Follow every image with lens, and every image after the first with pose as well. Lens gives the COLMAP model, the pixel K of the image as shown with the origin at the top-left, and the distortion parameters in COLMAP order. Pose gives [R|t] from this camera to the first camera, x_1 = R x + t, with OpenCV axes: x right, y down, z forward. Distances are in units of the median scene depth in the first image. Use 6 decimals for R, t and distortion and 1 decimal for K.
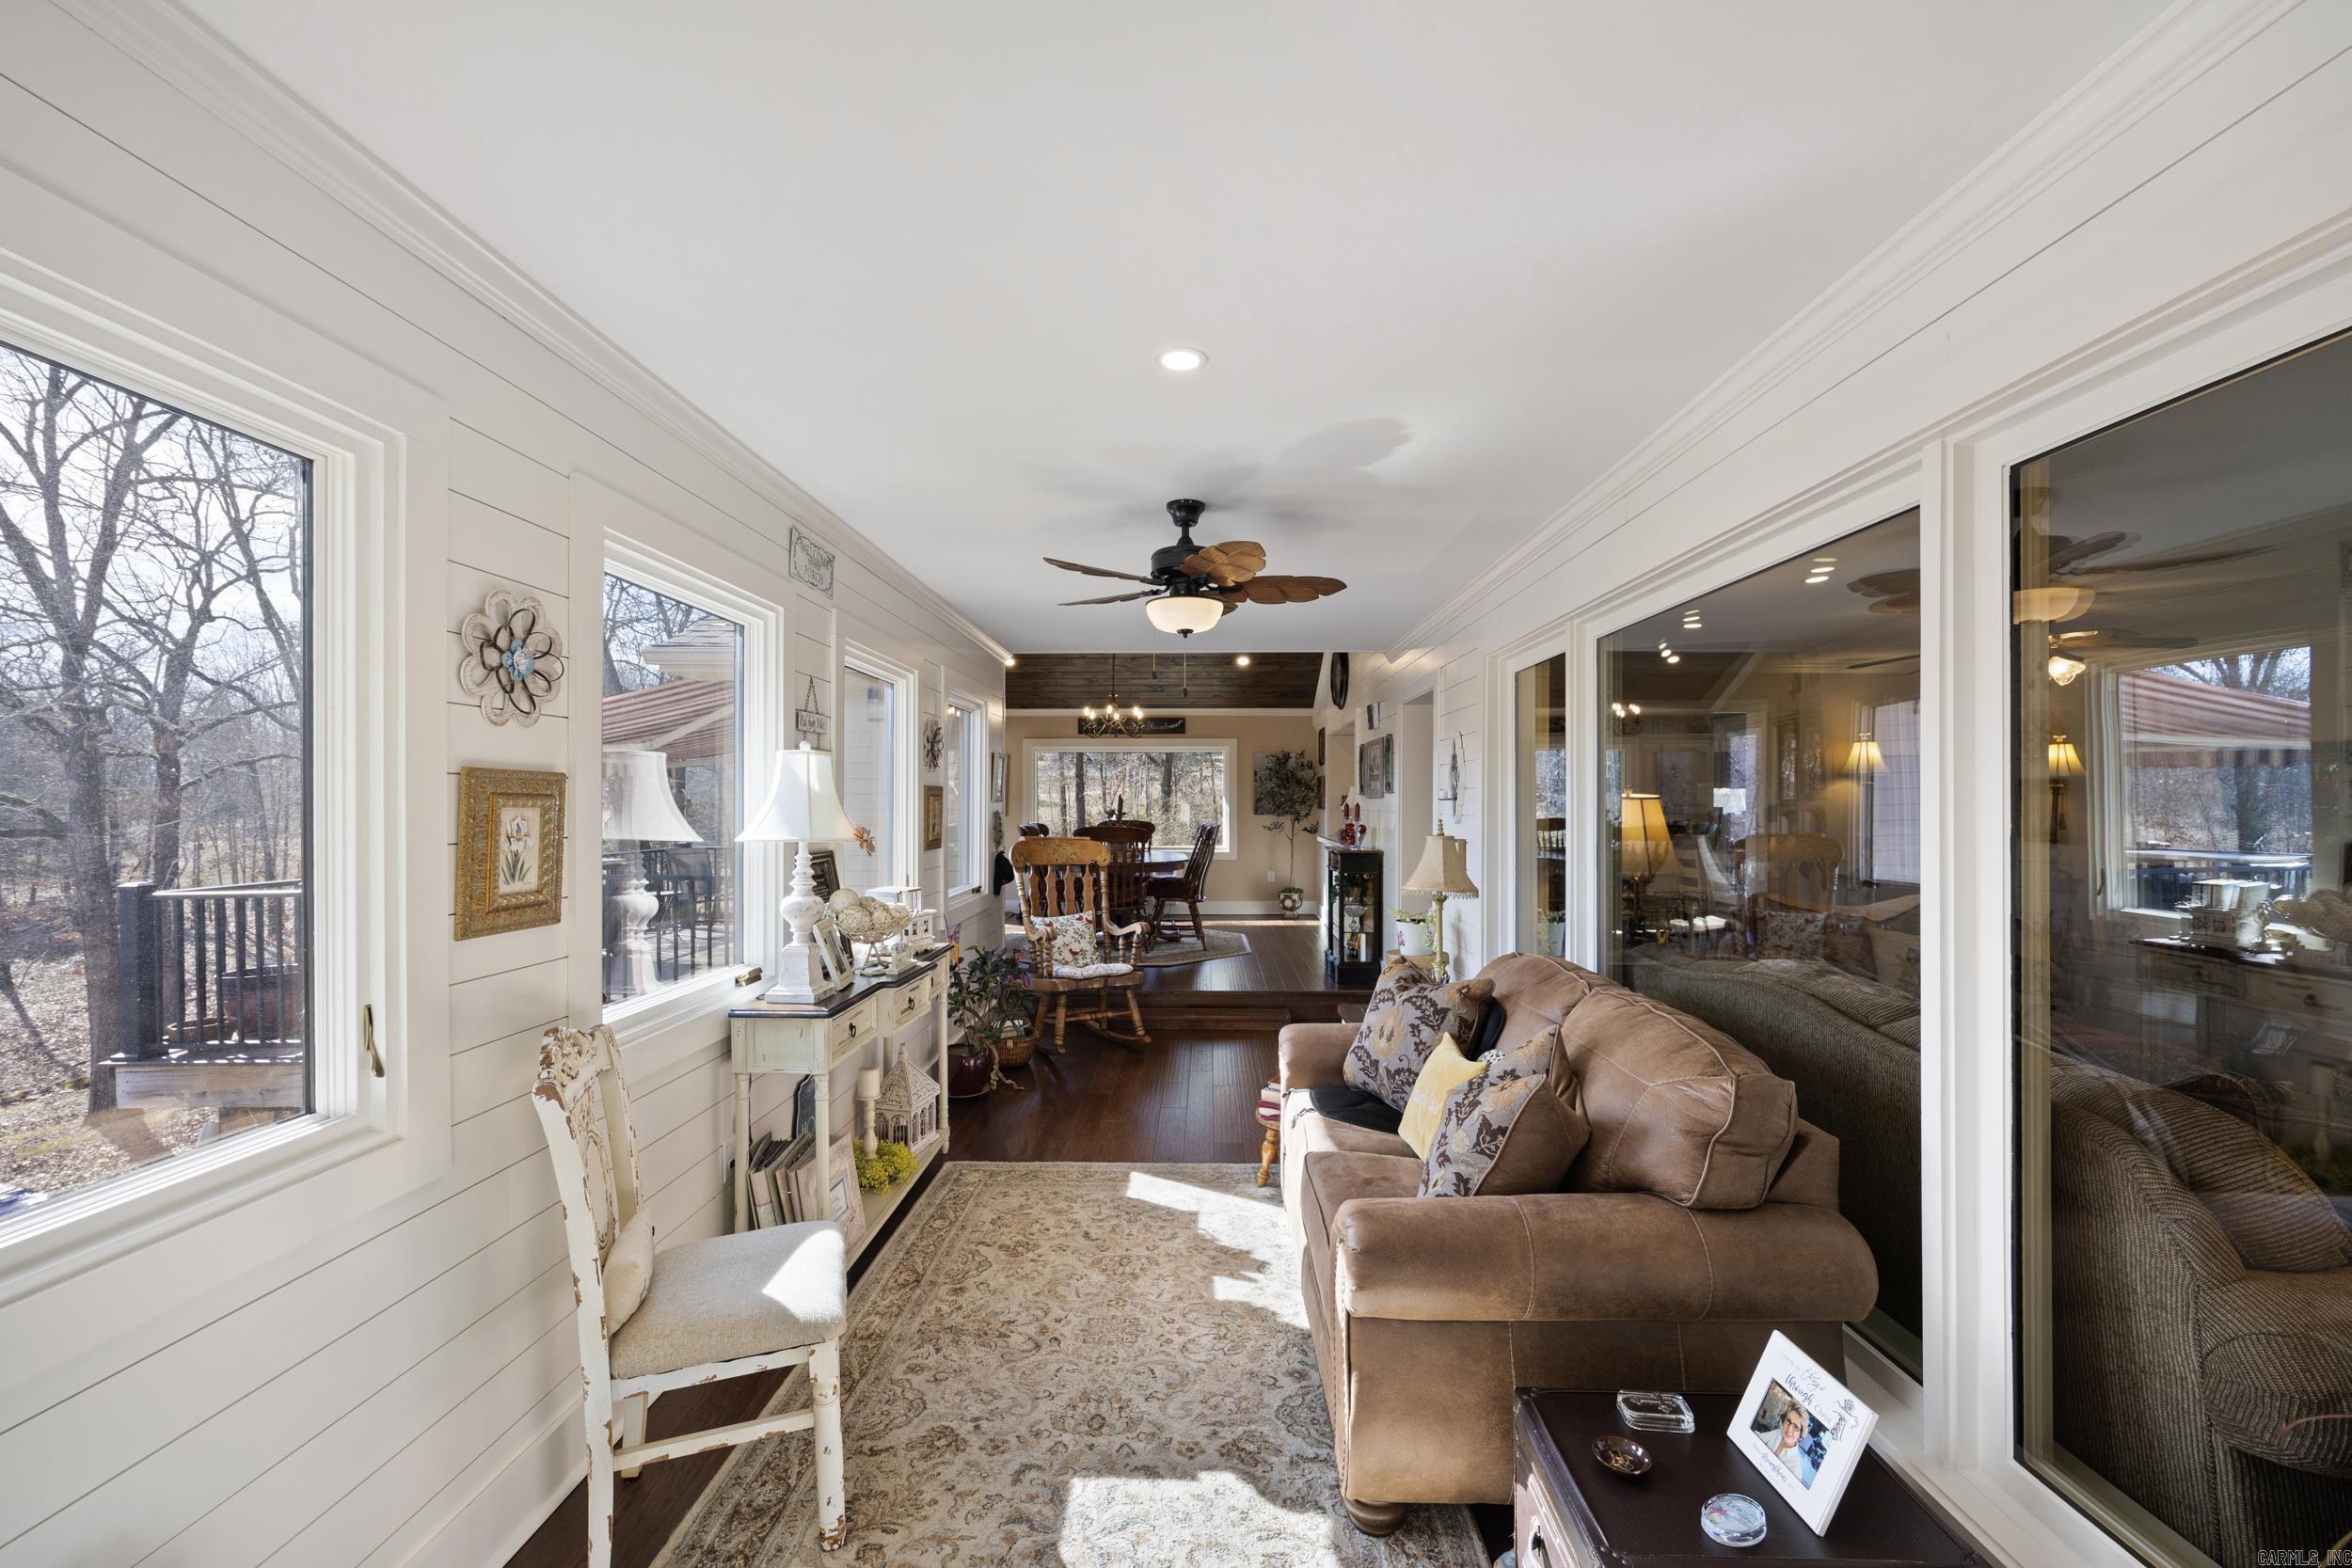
lens RADIAL K [[951.4, 0, 1178.1], [0, 951.4, 793.1], [0, 0, 1]] dist [-0.003779, 0.000358]
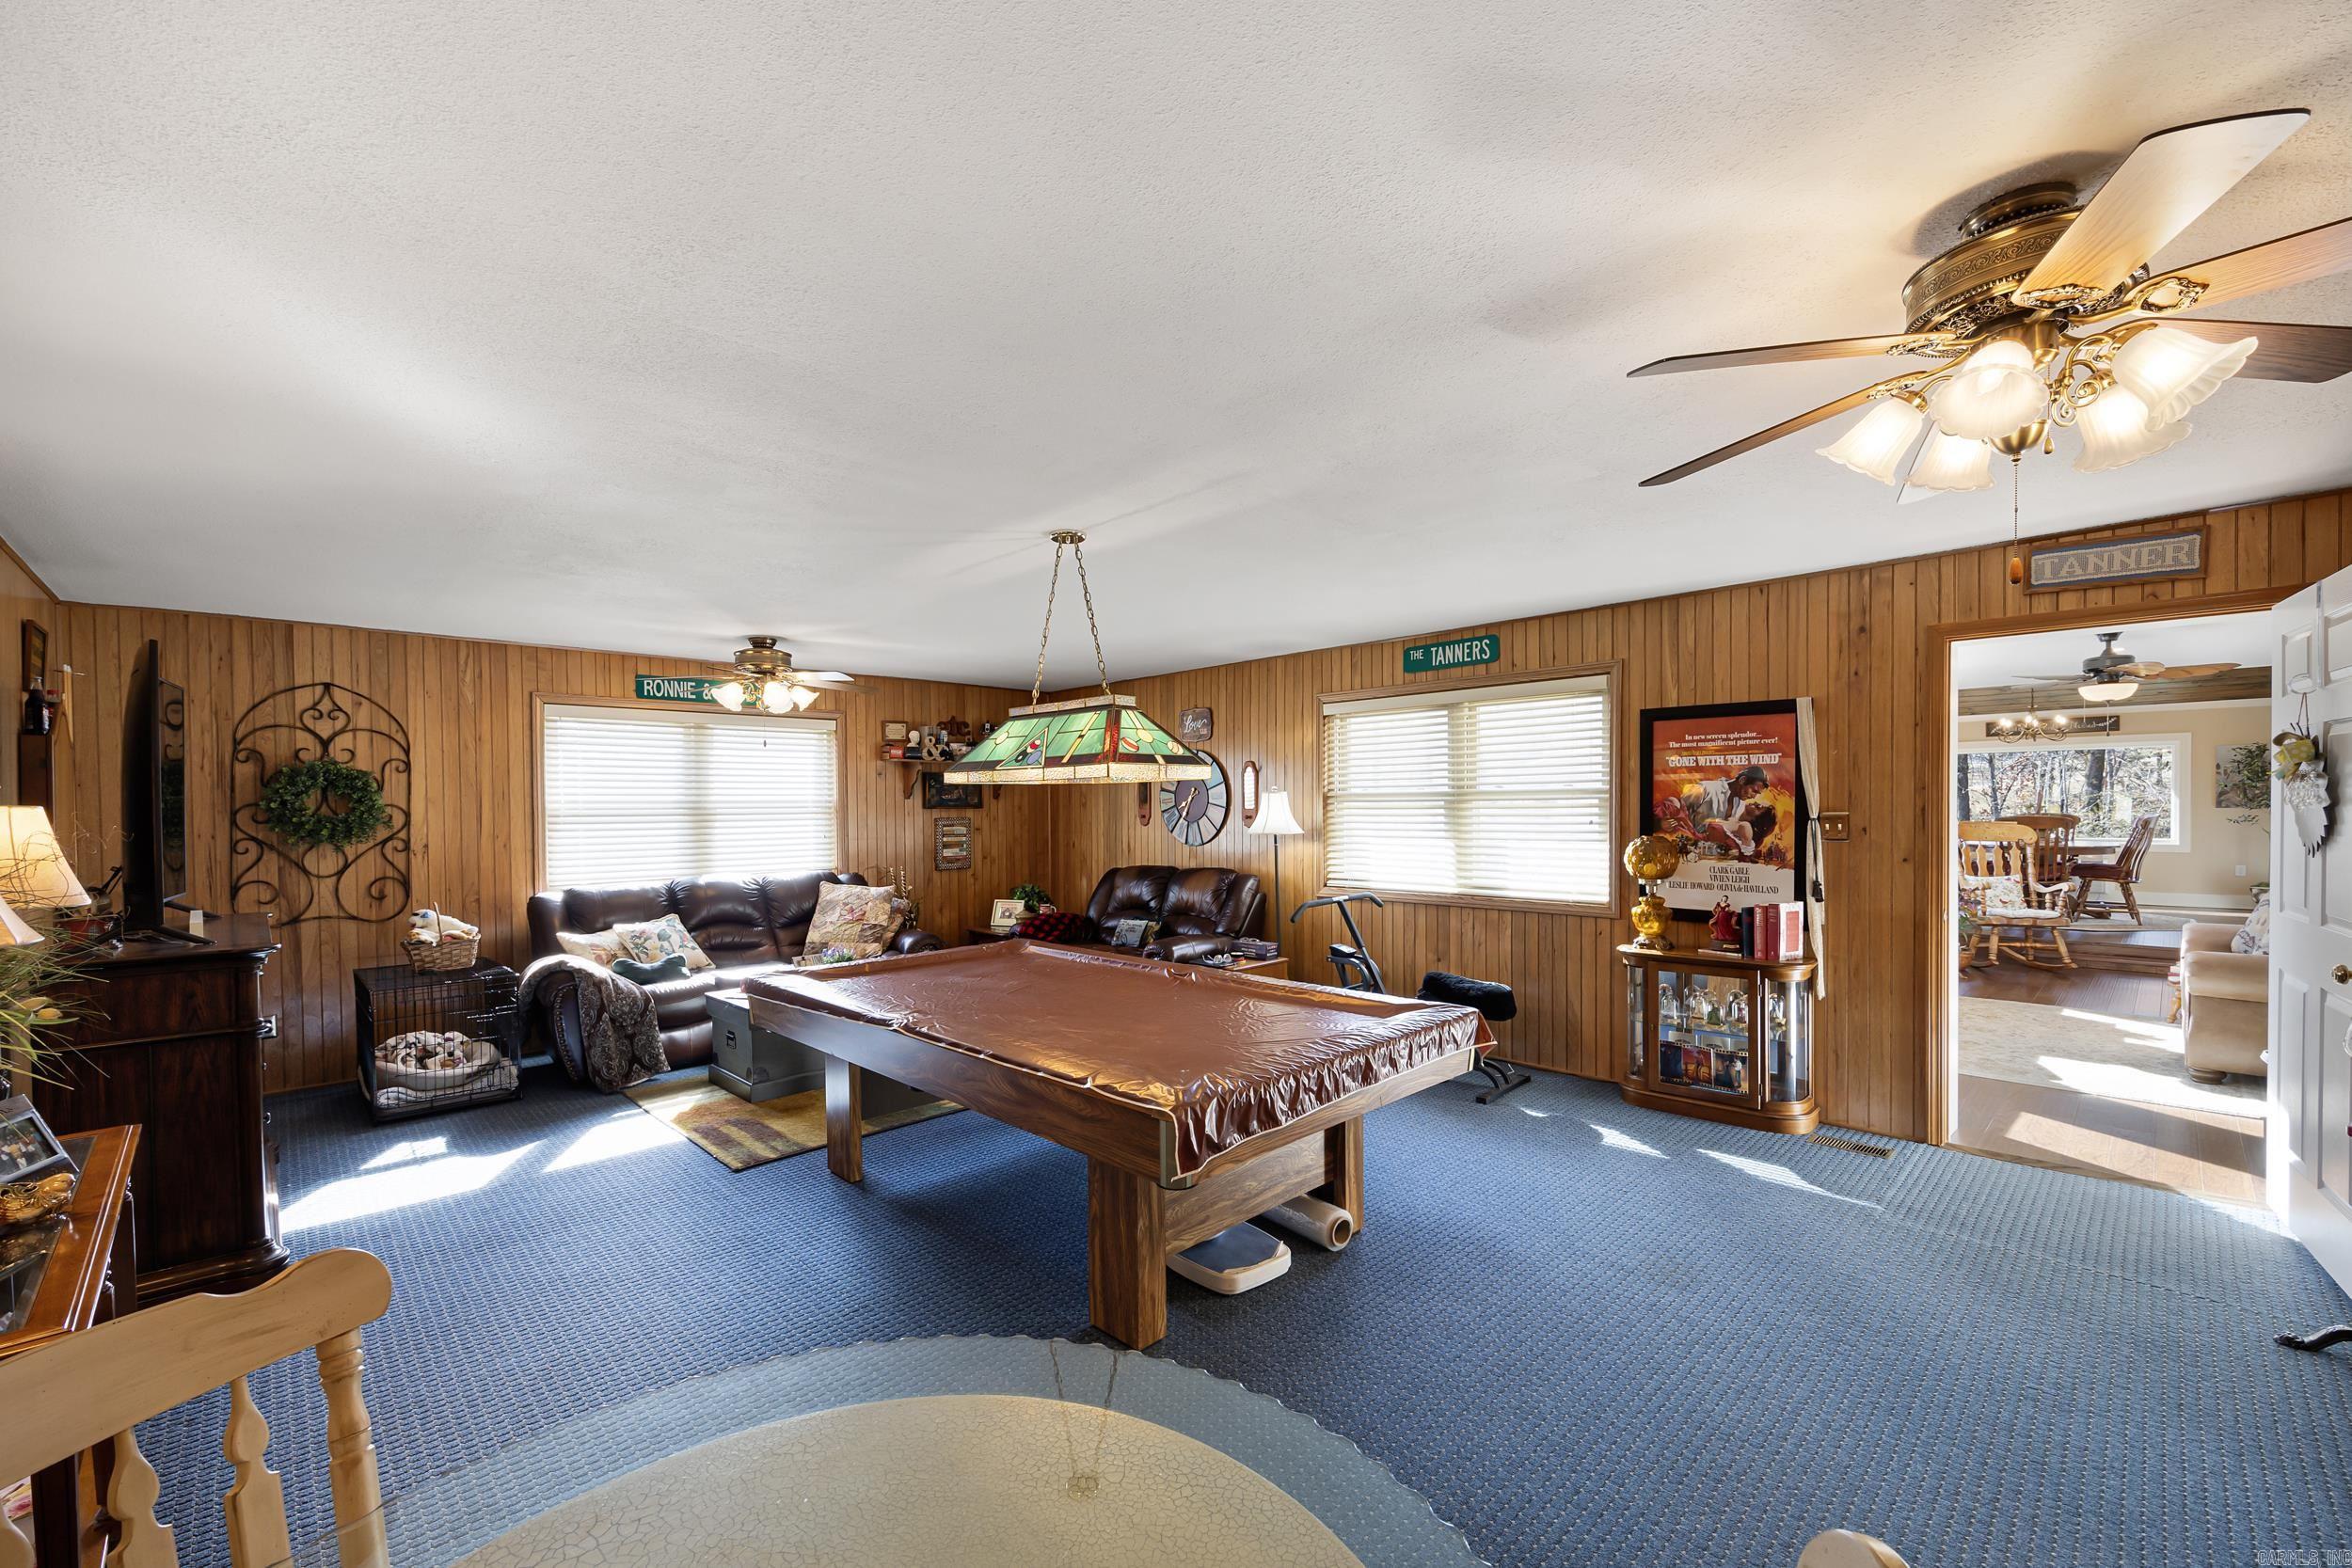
lens RADIAL K [[951.4, 0, 1191.9], [0, 951.4, 822.6], [0, 0, 1]] dist [-0.003779, 0.000358]
pose [[0.715731, 0.004577, -0.698361, 0.008232], [0.016312, 0.999596, 0.023268, -0.003170], [0.698186, -0.028045, 0.715367, -0.585471]]
